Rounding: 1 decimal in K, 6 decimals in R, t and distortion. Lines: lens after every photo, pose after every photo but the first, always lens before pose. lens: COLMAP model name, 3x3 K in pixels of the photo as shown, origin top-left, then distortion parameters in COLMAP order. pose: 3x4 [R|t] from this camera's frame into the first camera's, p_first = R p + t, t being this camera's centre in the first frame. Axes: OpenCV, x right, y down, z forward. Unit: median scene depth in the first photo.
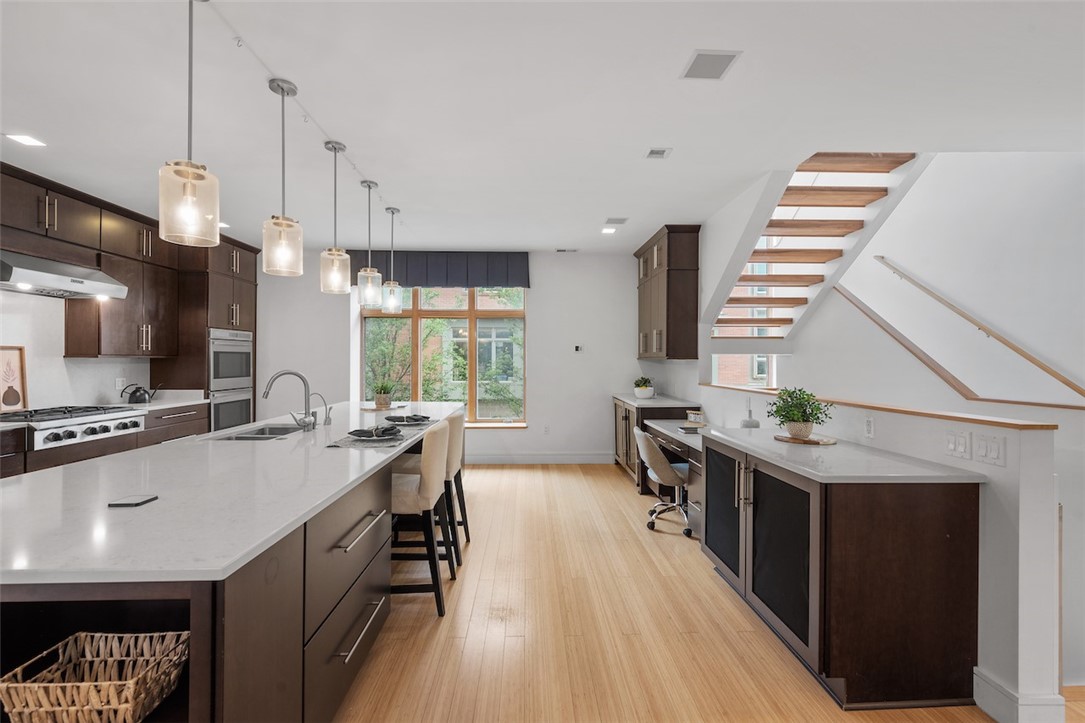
lens RADIAL K [[469.4, 0, 542.5], [0, 469.4, 361.5], [0, 0, 1]] dist [0.001741, 0.000368]
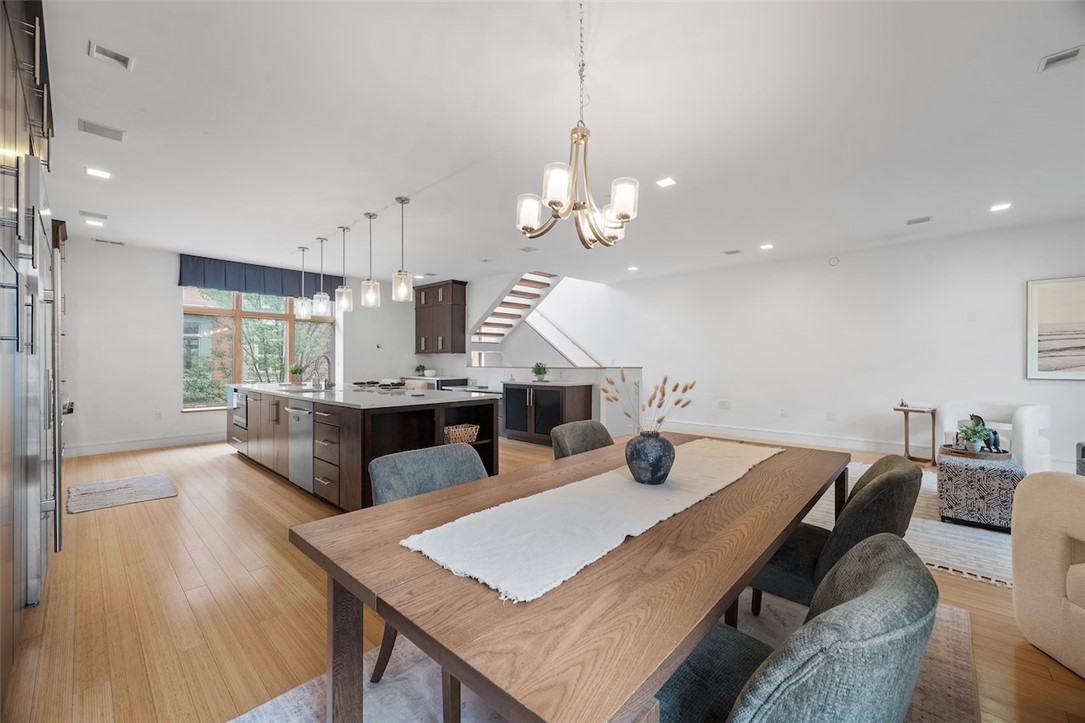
lens RADIAL K [[426.0, 0, 544.1], [0, 426.0, 363.8], [0, 0, 1]] dist [-0.000948, -0.000328]
pose [[0.702684, -0.007326, 0.711464, -0.649115], [0.004114, 0.999972, 0.006233, 0.027006], [-0.711490, -0.001453, 0.702695, -0.409160]]
